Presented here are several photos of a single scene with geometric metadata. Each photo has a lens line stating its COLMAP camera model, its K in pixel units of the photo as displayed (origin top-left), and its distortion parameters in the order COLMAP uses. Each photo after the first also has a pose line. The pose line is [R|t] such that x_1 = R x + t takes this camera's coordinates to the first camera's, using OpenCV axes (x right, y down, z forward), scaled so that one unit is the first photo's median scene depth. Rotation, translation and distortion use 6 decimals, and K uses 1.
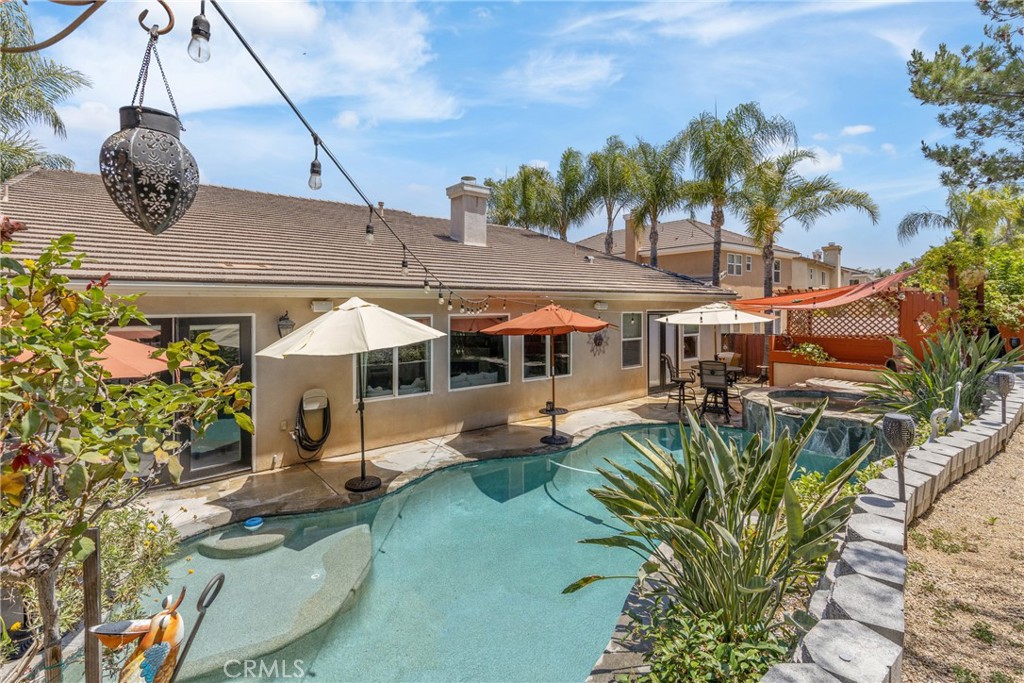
lens RADIAL K [[456.2, 0, 489.0], [0, 456.2, 308.0], [0, 0, 1]] dist [0.003220, -0.000539]
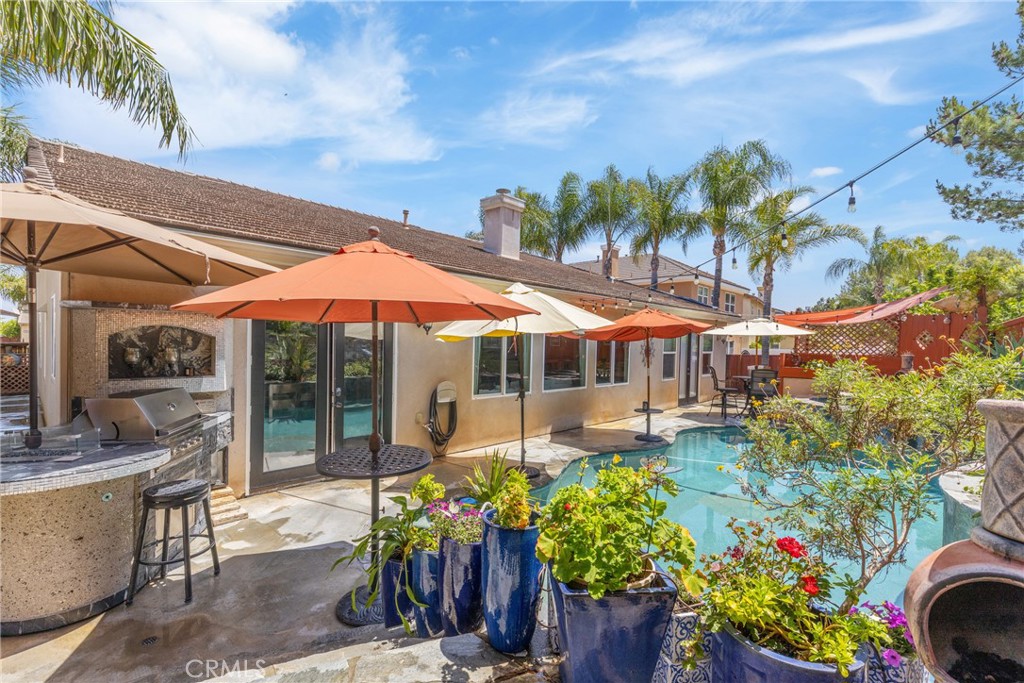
lens RADIAL K [[456.2, 0, 498.3], [0, 456.2, 347.8], [0, 0, 1]] dist [0.003220, -0.000539]
pose [[0.988917, 0.021552, 0.146896, -0.201930], [-0.024024, 0.999598, 0.015077, 0.043301], [-0.146511, -0.018439, 0.989037, 0.015051]]
